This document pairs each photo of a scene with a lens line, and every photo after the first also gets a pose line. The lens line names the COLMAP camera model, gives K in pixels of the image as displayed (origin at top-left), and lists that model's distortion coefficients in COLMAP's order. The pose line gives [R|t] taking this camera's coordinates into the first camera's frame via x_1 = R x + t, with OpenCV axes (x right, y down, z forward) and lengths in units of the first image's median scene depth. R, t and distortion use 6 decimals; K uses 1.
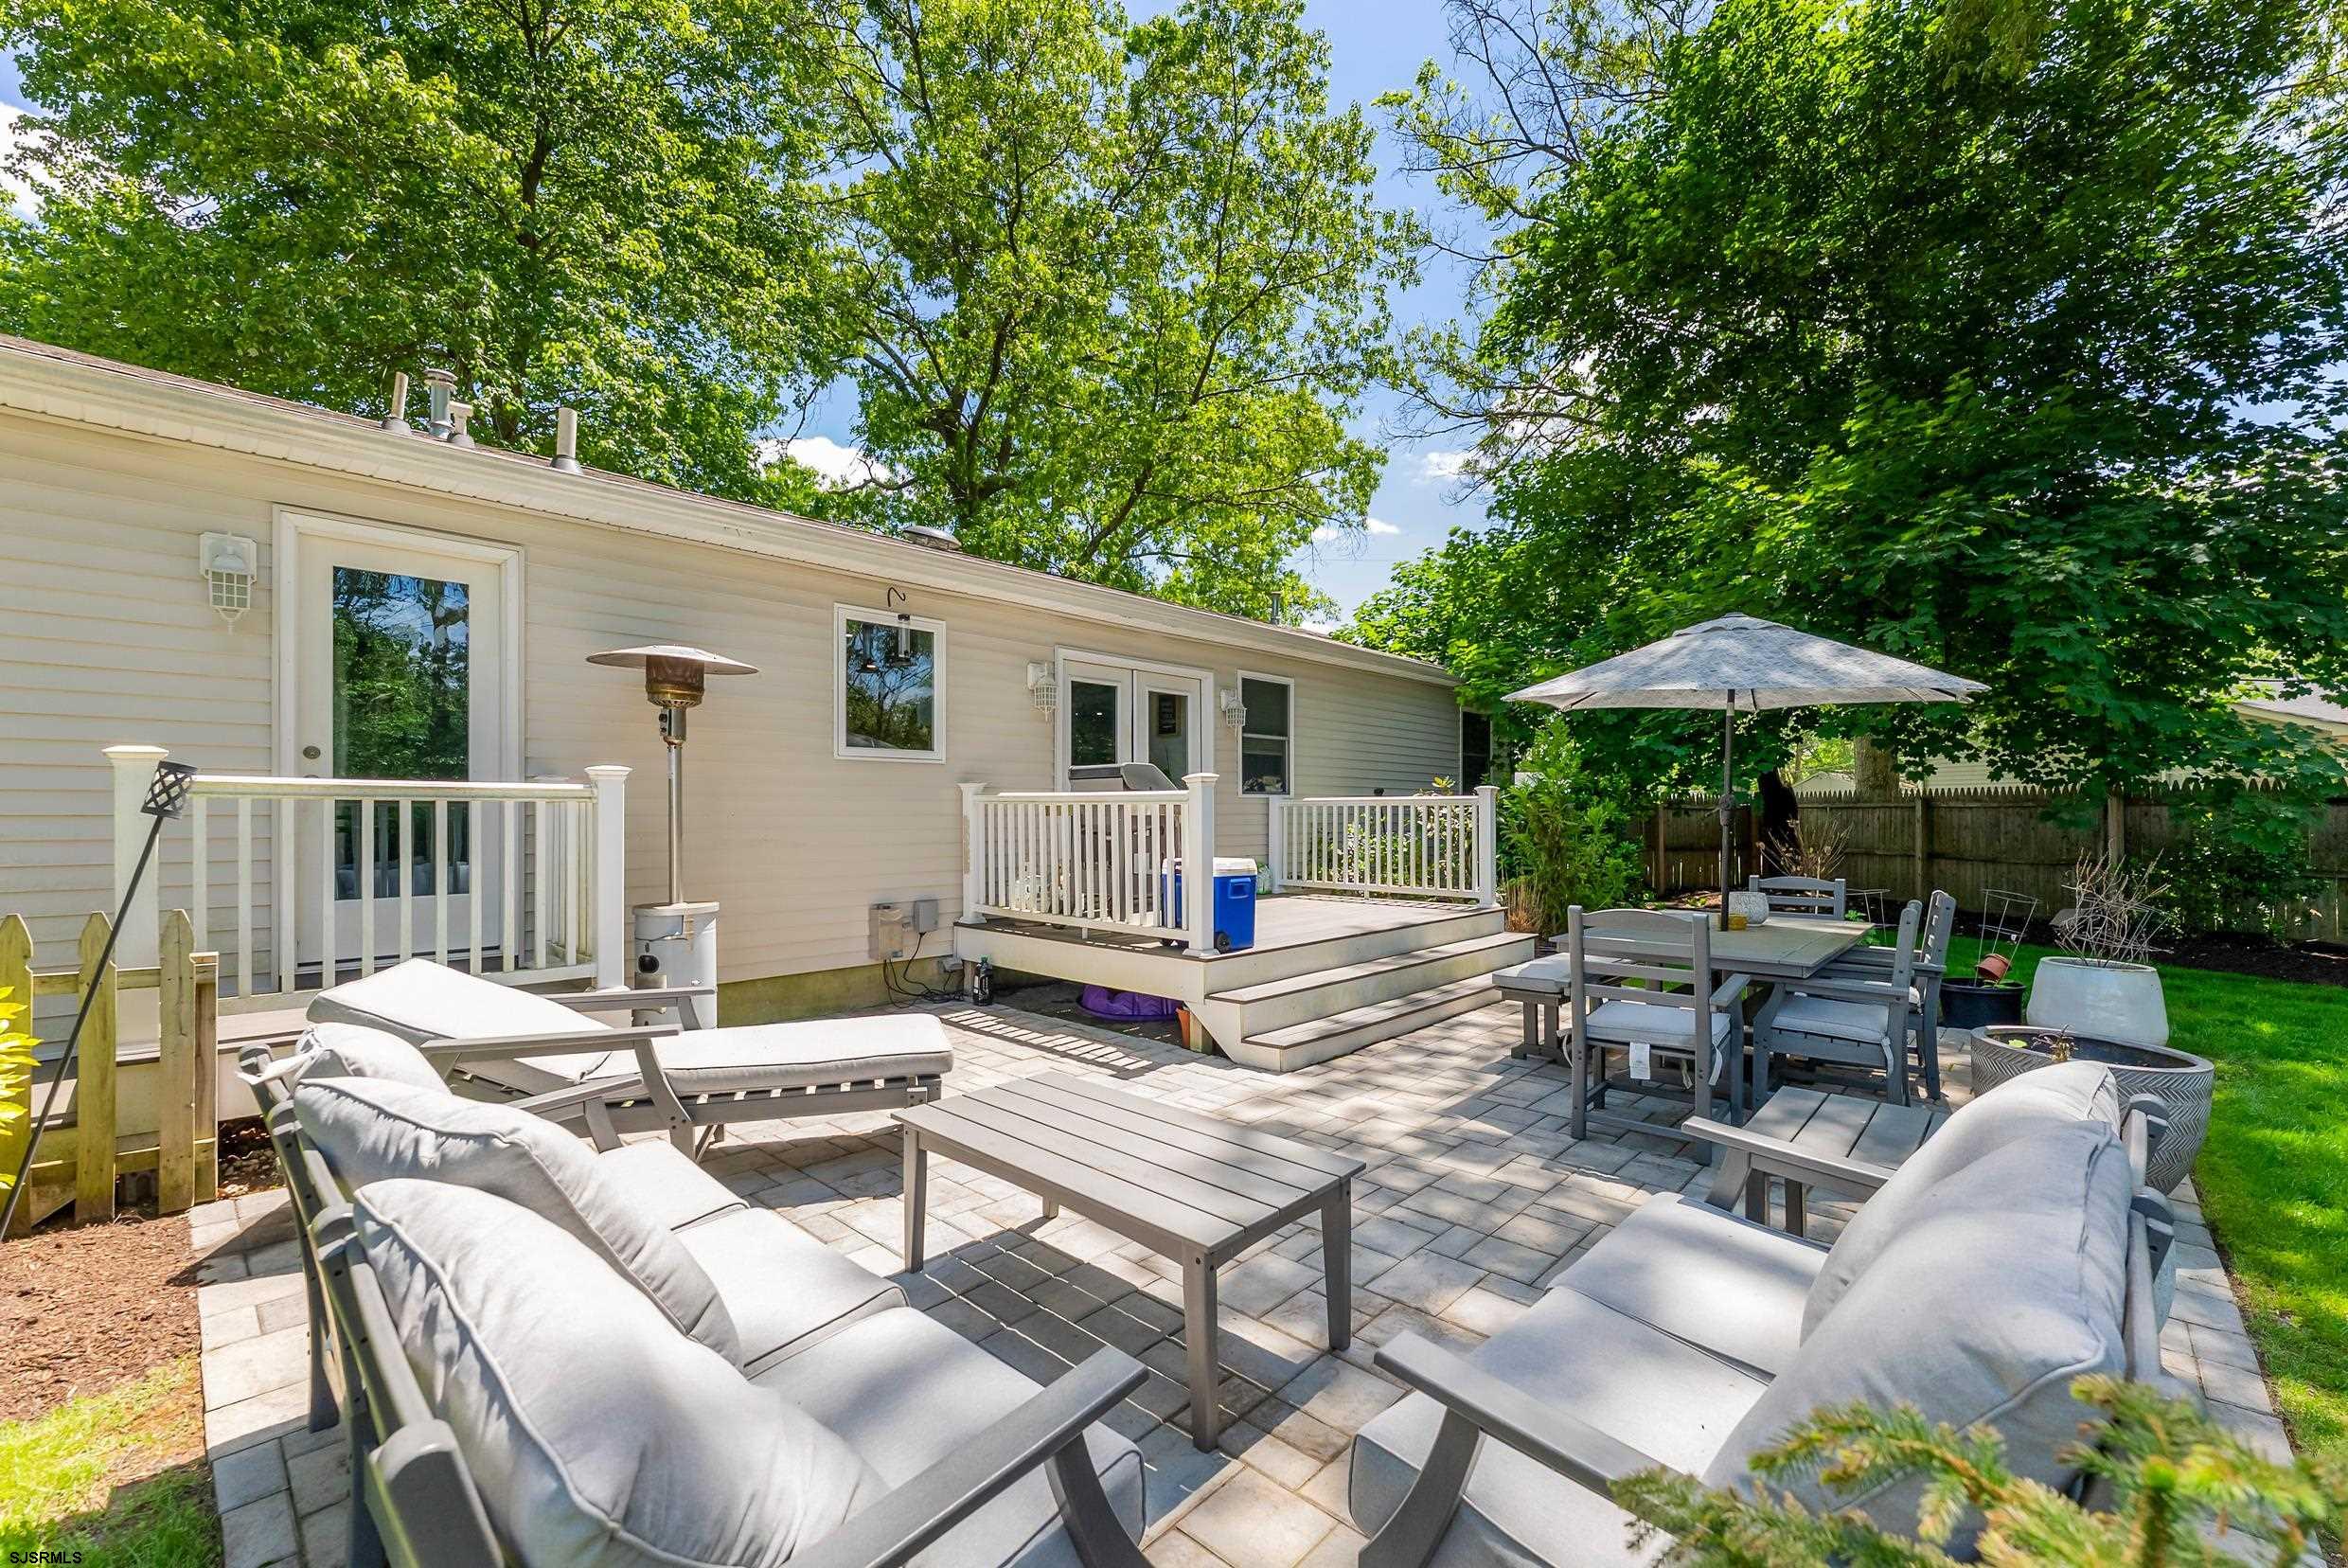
lens RADIAL K [[954.1, 0, 1188.0], [0, 954.1, 787.9], [0, 0, 1]] dist [0.000543, -0.000381]
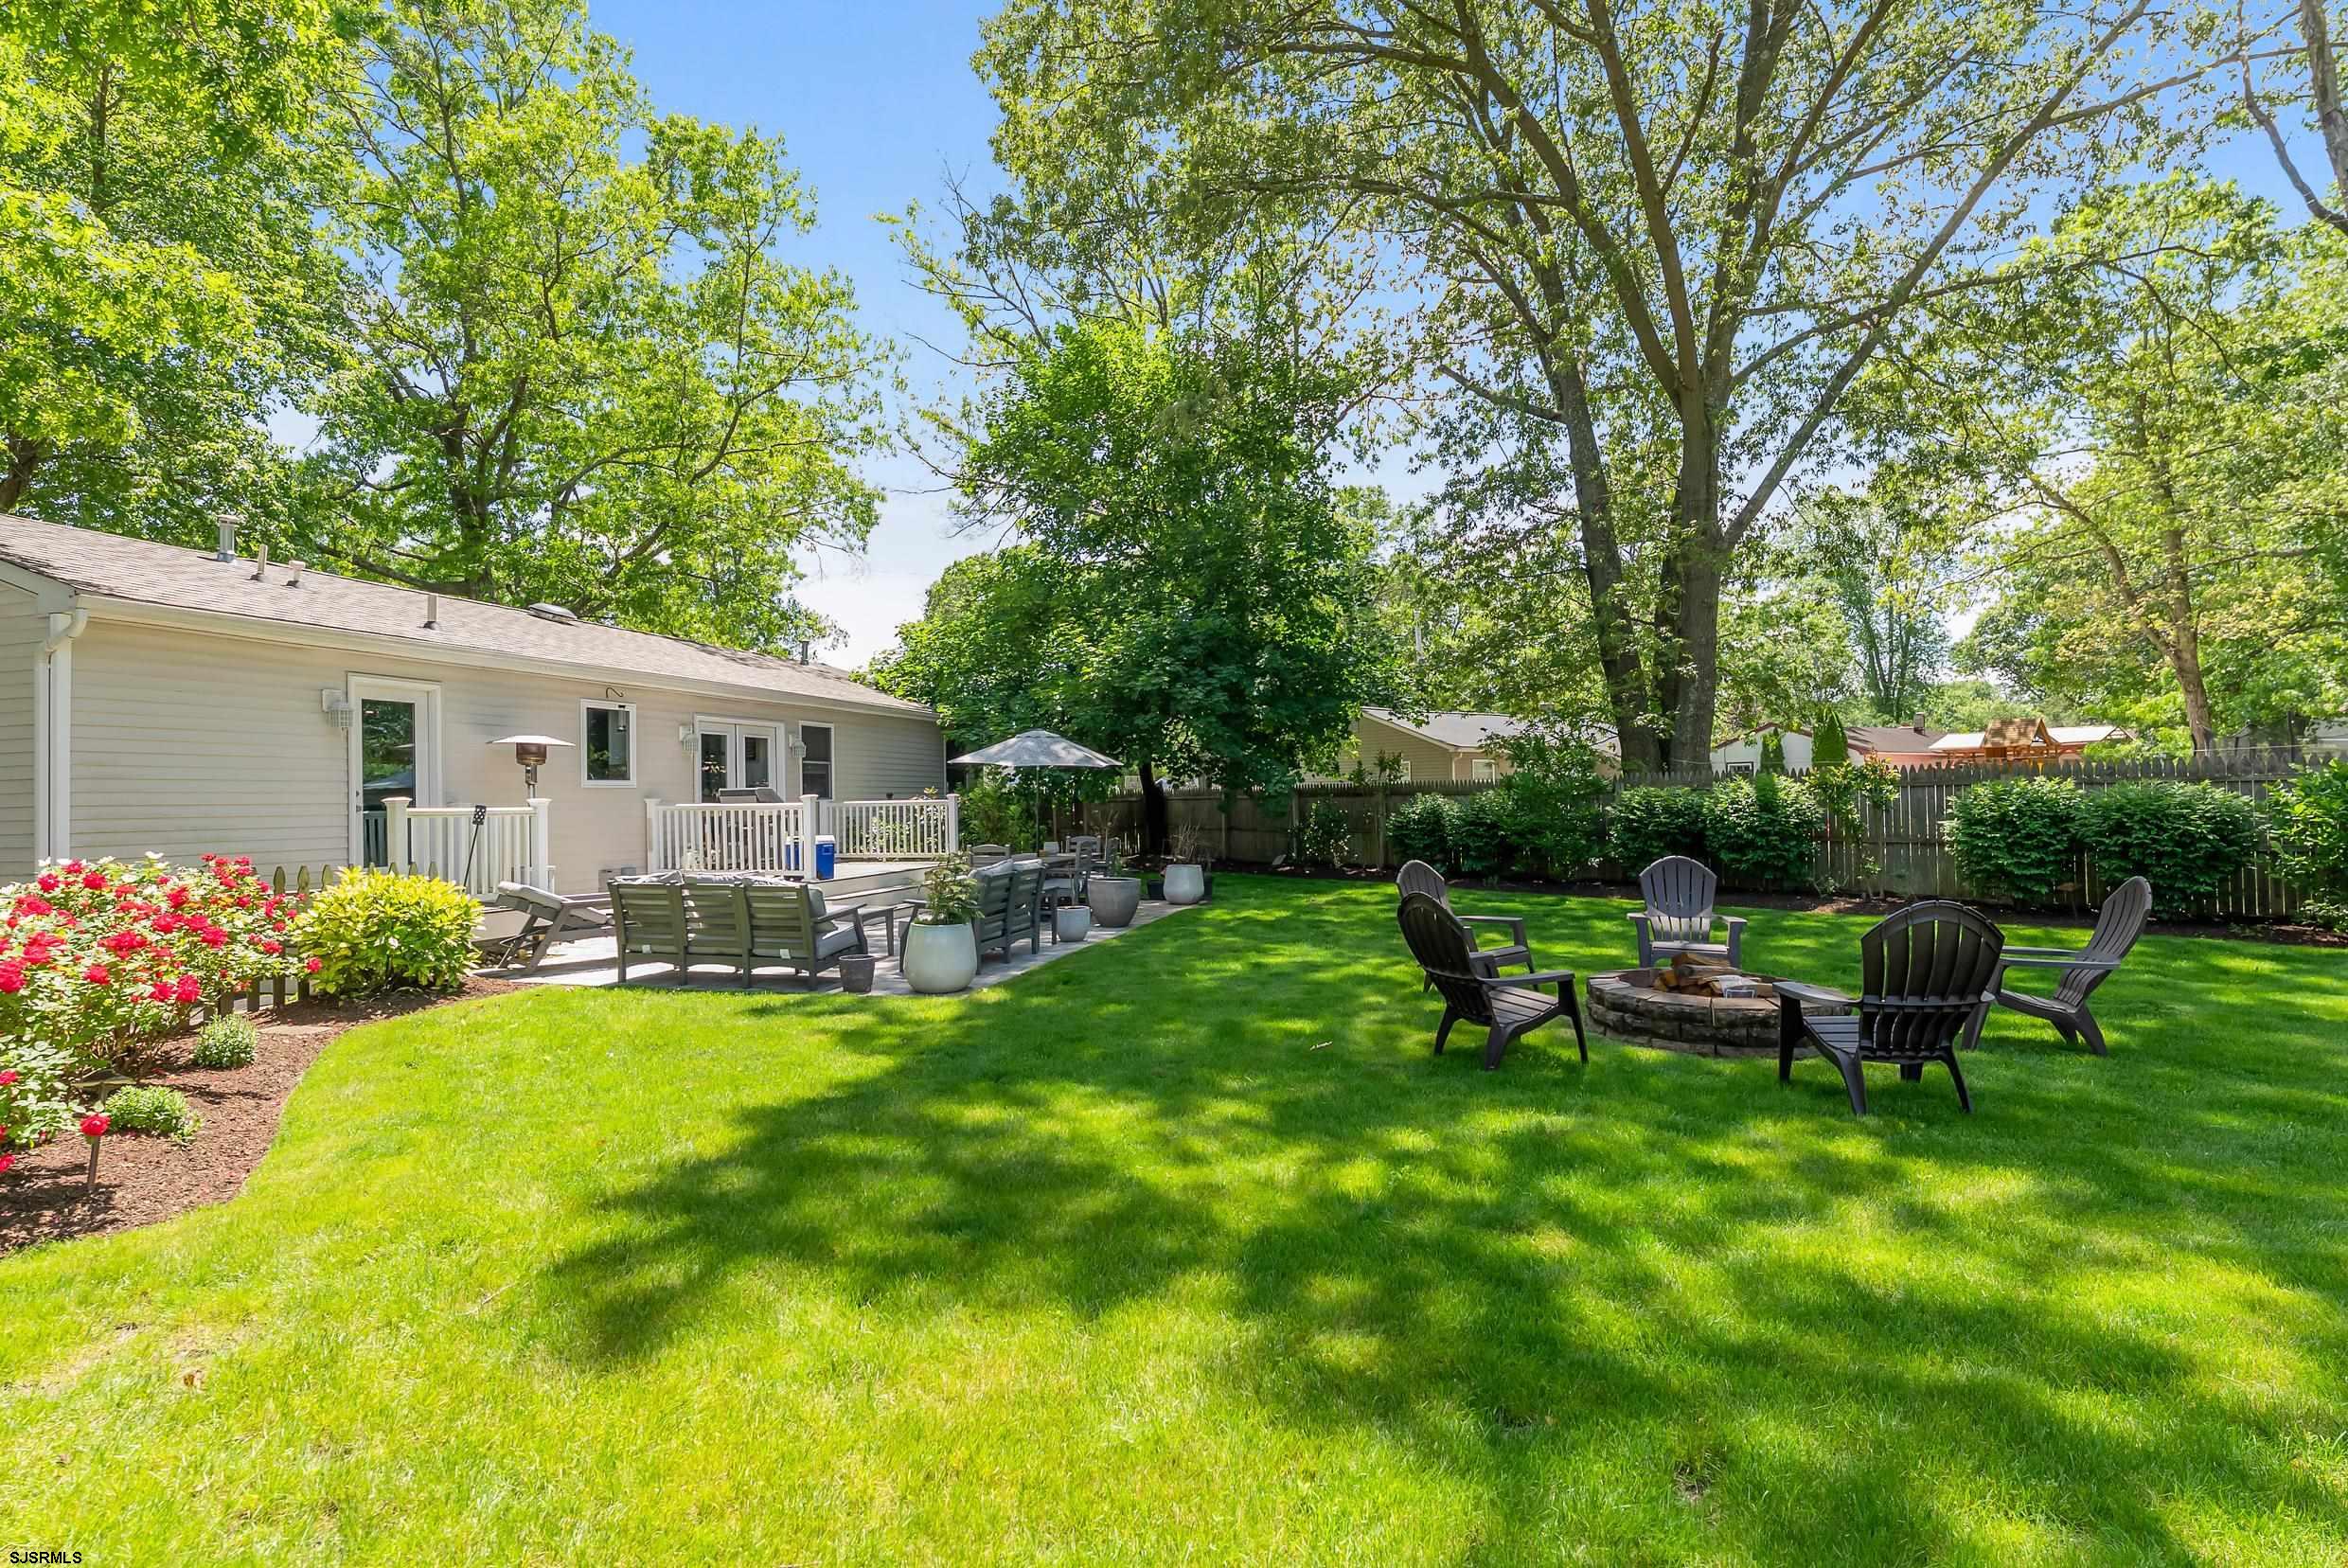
lens RADIAL K [[1139.3, 0, 1174.0], [0, 1139.3, 784.0], [0, 0, 1]] dist [-0.000252, -0.000006]
pose [[0.897427, -0.011827, 0.441003, -0.234005], [0.007650, 0.999907, 0.011247, -0.038406], [-0.441096, -0.006720, 0.897435, -1.003395]]
